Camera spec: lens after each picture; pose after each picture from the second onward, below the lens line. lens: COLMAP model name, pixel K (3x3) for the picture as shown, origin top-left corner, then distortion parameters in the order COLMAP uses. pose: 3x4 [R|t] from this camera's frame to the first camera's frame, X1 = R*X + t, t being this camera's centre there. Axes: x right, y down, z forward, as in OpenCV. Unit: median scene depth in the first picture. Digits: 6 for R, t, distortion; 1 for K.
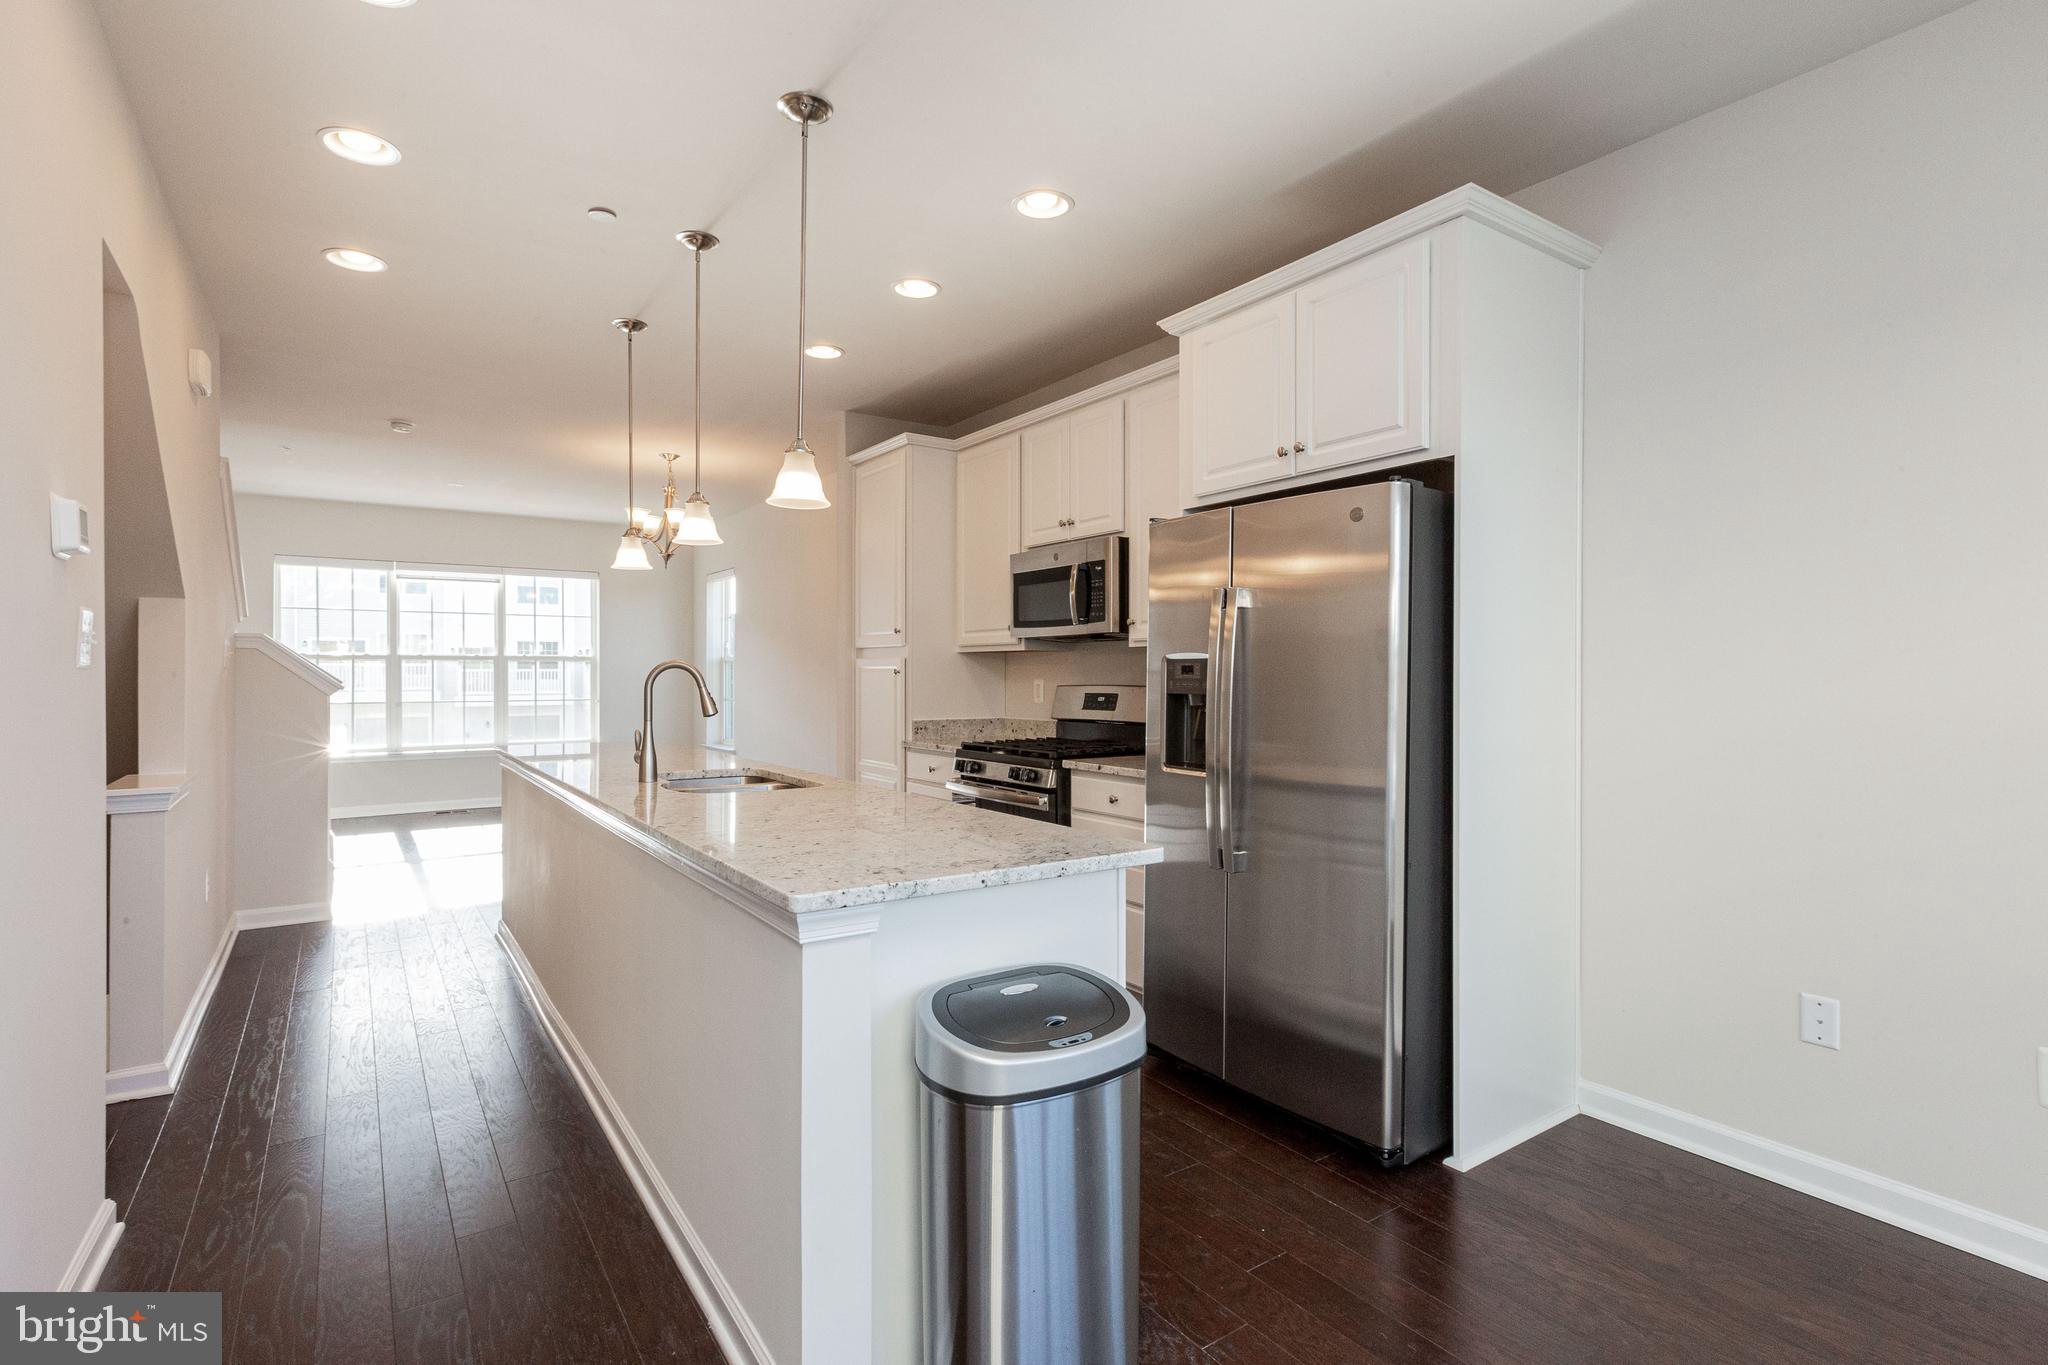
lens RADIAL K [[986.4, 0, 1019.6], [0, 986.4, 680.2], [0, 0, 1]] dist [-0.002766, -0.000452]
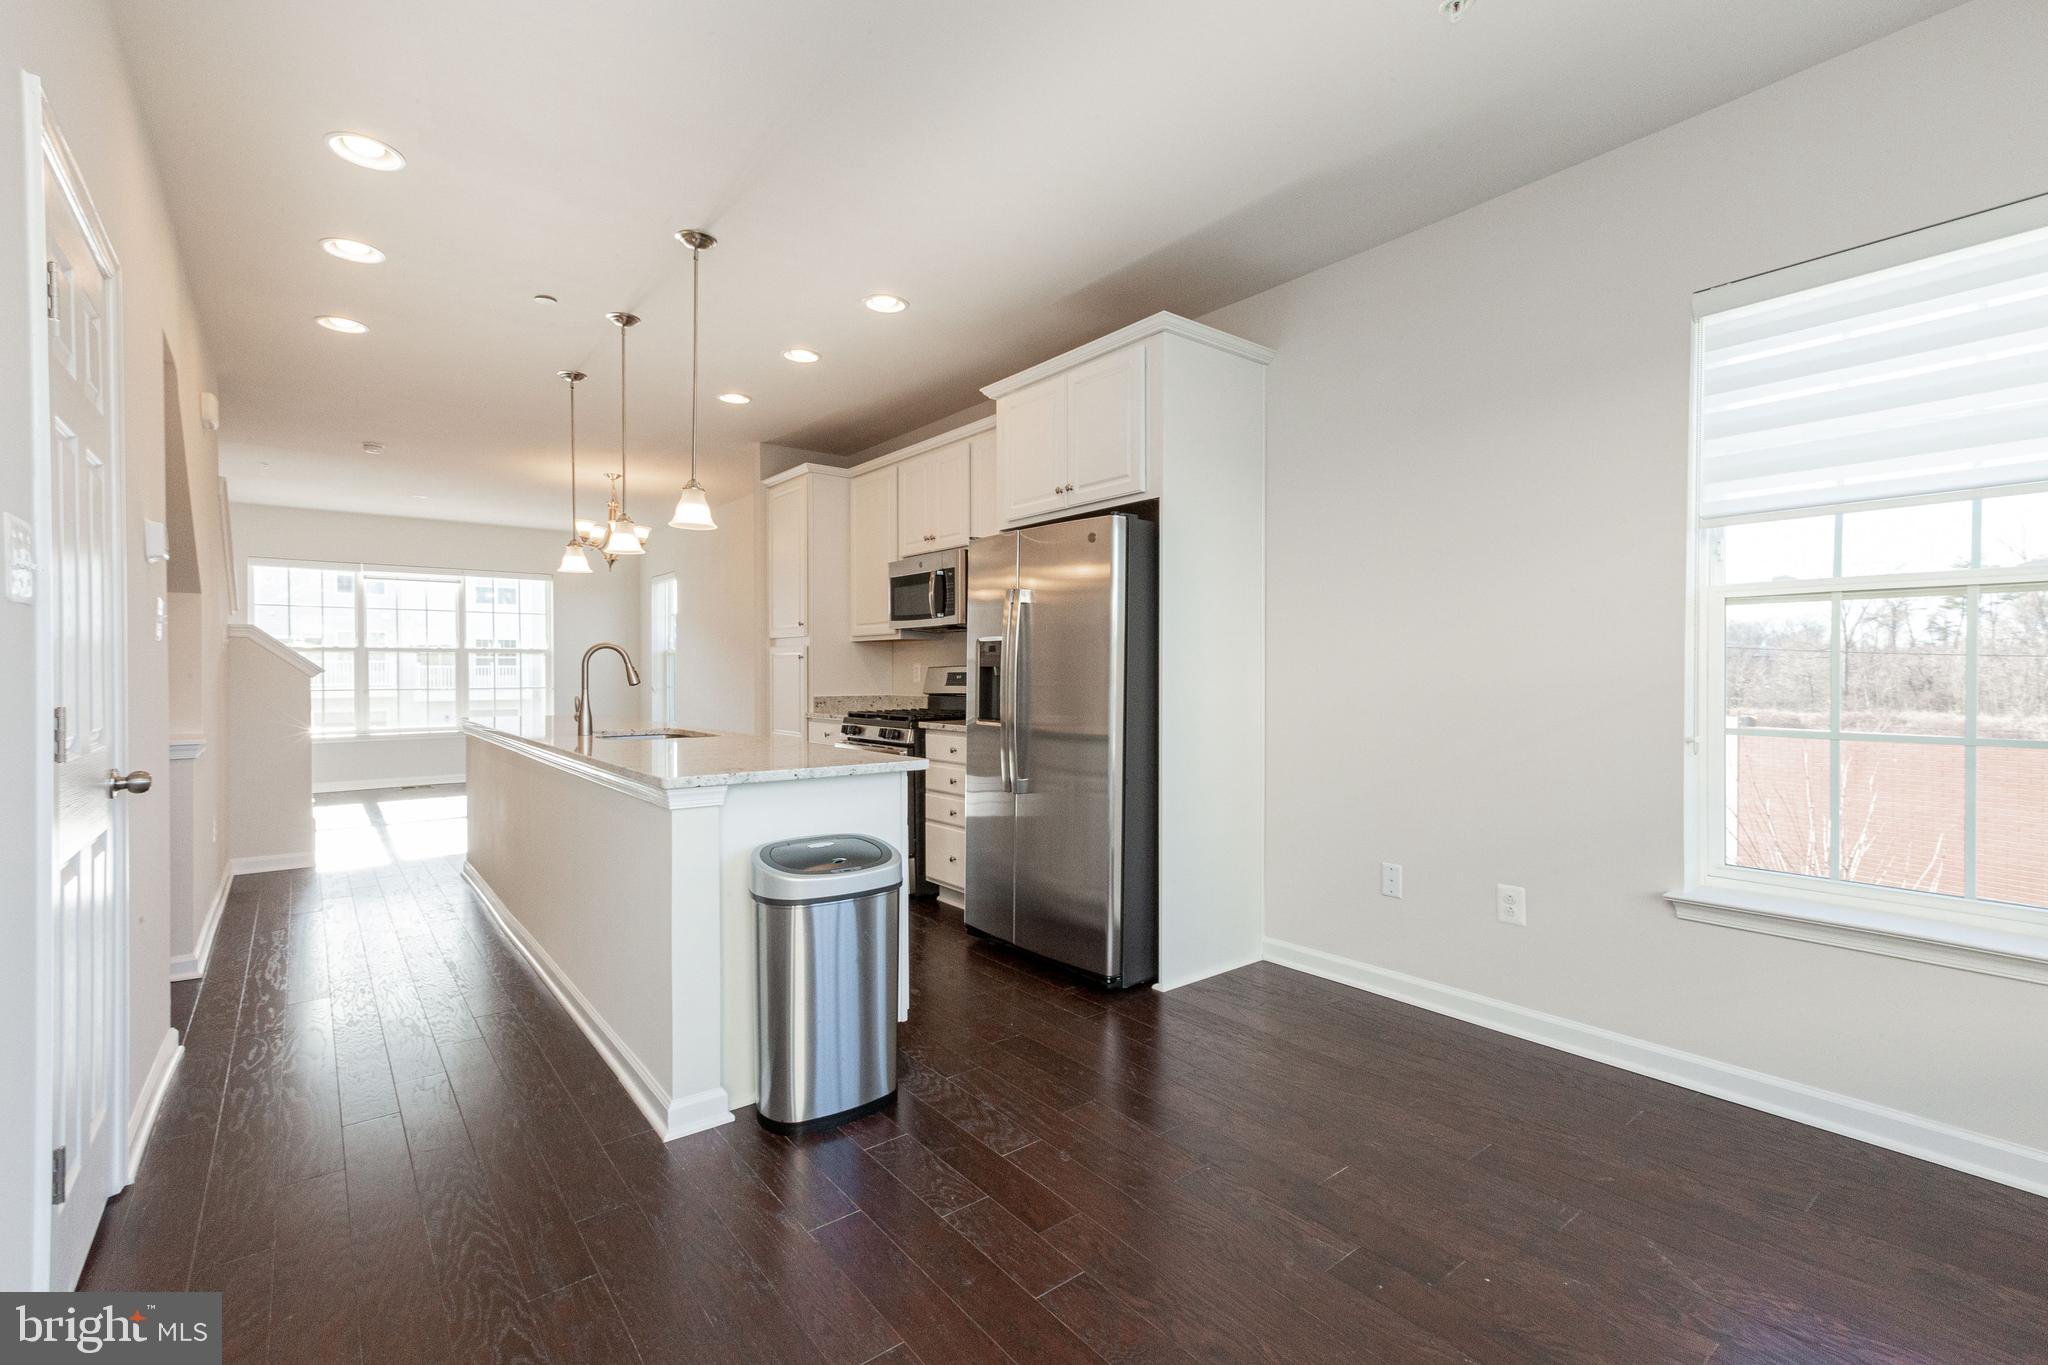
lens RADIAL K [[916.9, 0, 1035.5], [0, 916.9, 681.2], [0, 0, 1]] dist [0.001192, 0.000773]
pose [[0.997008, -0.003099, 0.077241, 0.116215], [0.002768, 0.999987, 0.004387, 0.025522], [-0.077254, -0.004160, 0.997003, -0.241048]]
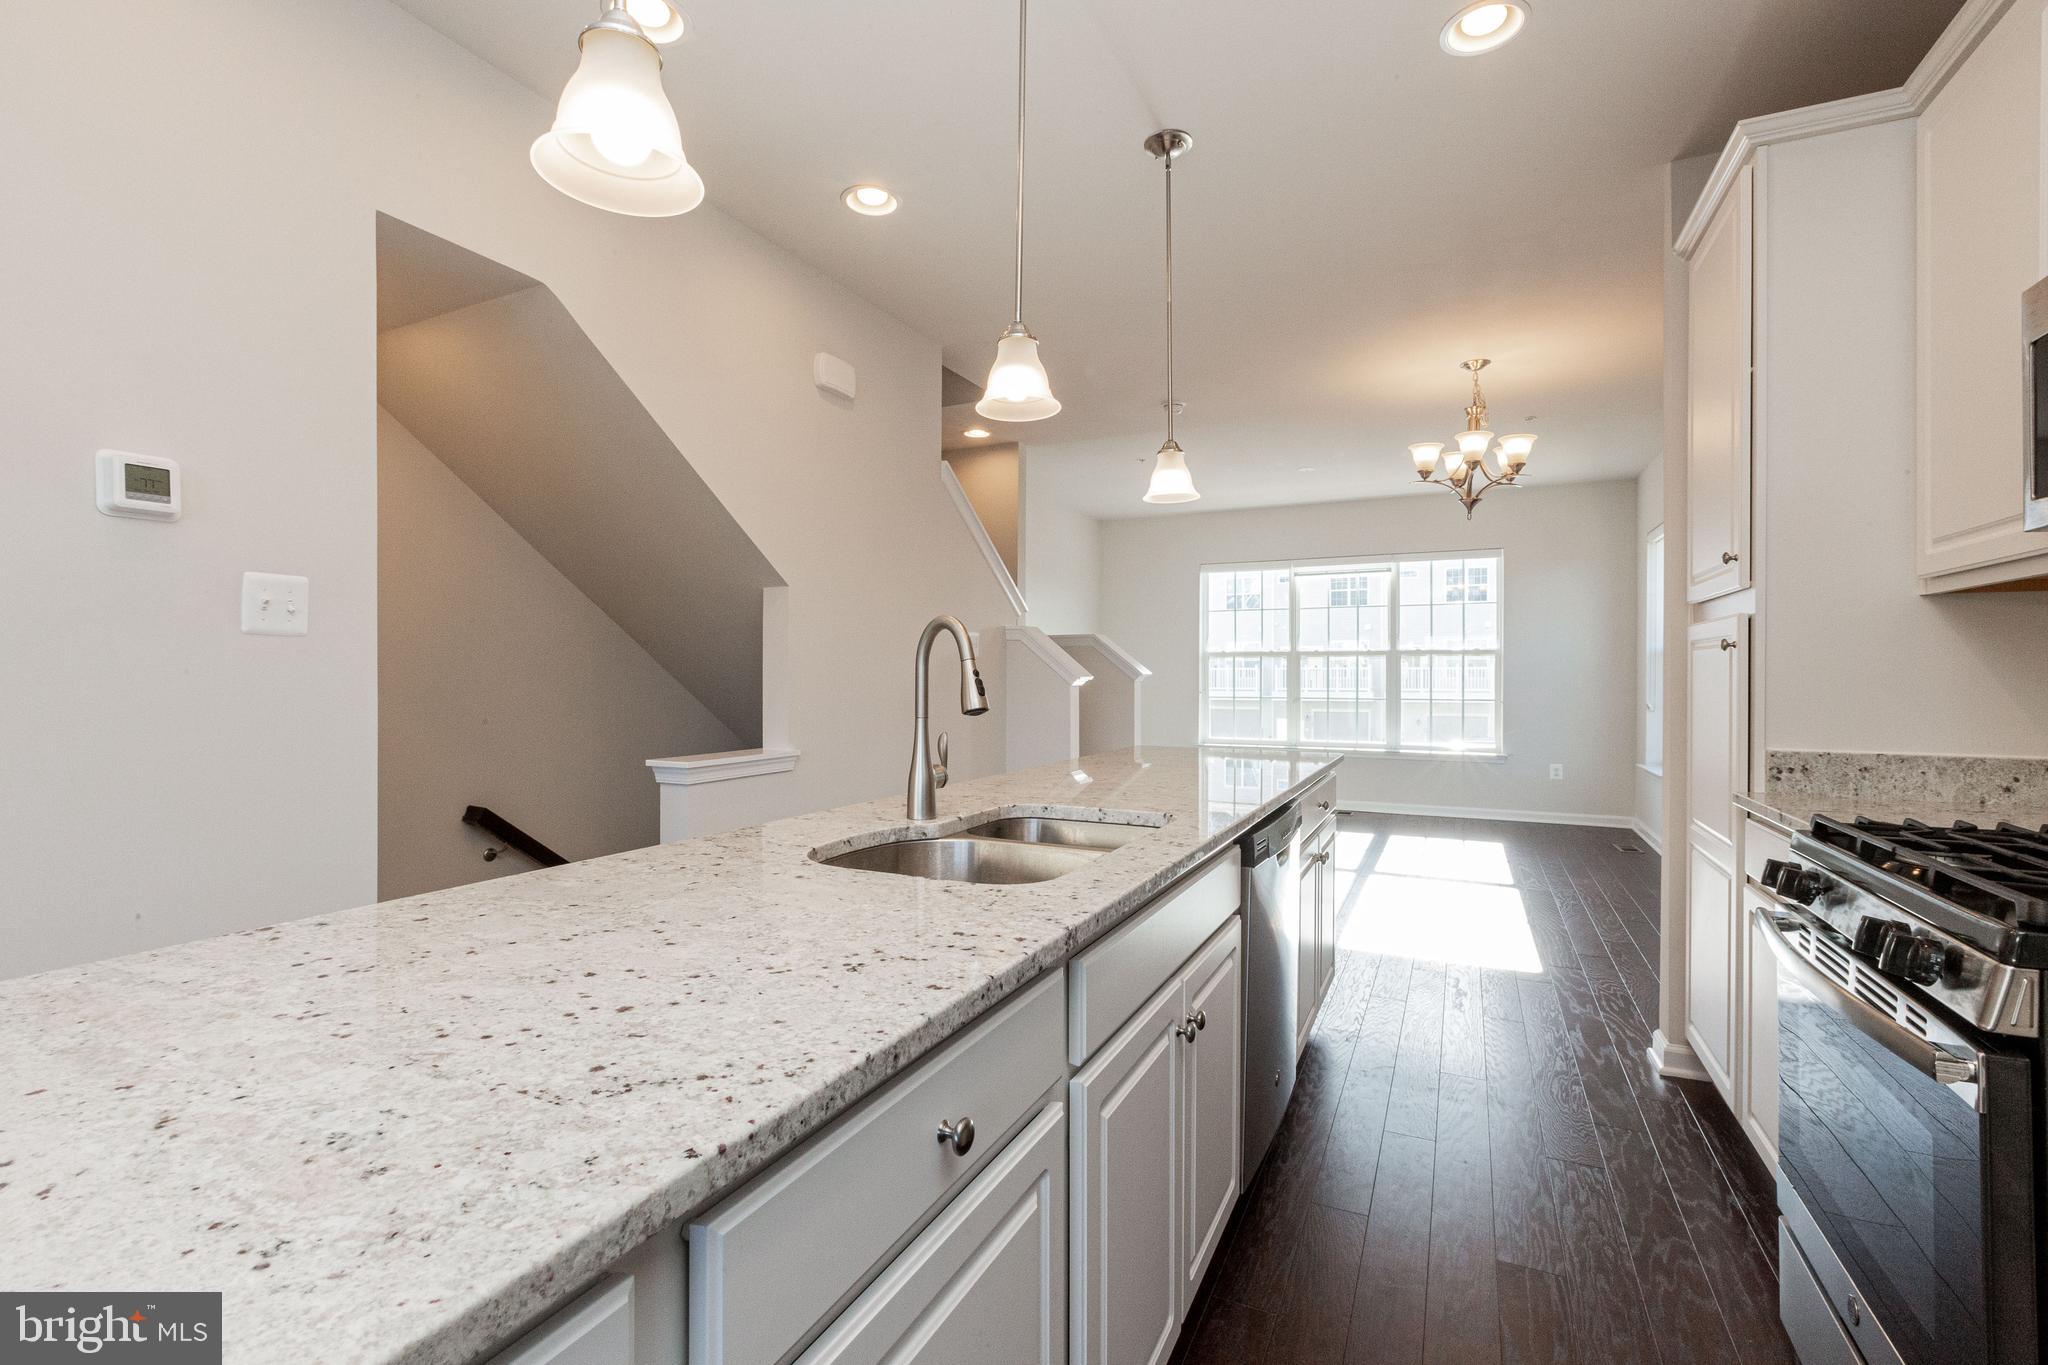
lens RADIAL K [[916.9, 0, 1023.5], [0, 916.9, 669.2], [0, 0, 1]] dist [0.001192, 0.000773]
pose [[0.494486, -0.005461, -0.869168, 0.130799], [-0.008596, 0.999901, -0.011173, 0.015794], [0.869143, 0.012997, 0.494390, 0.720366]]
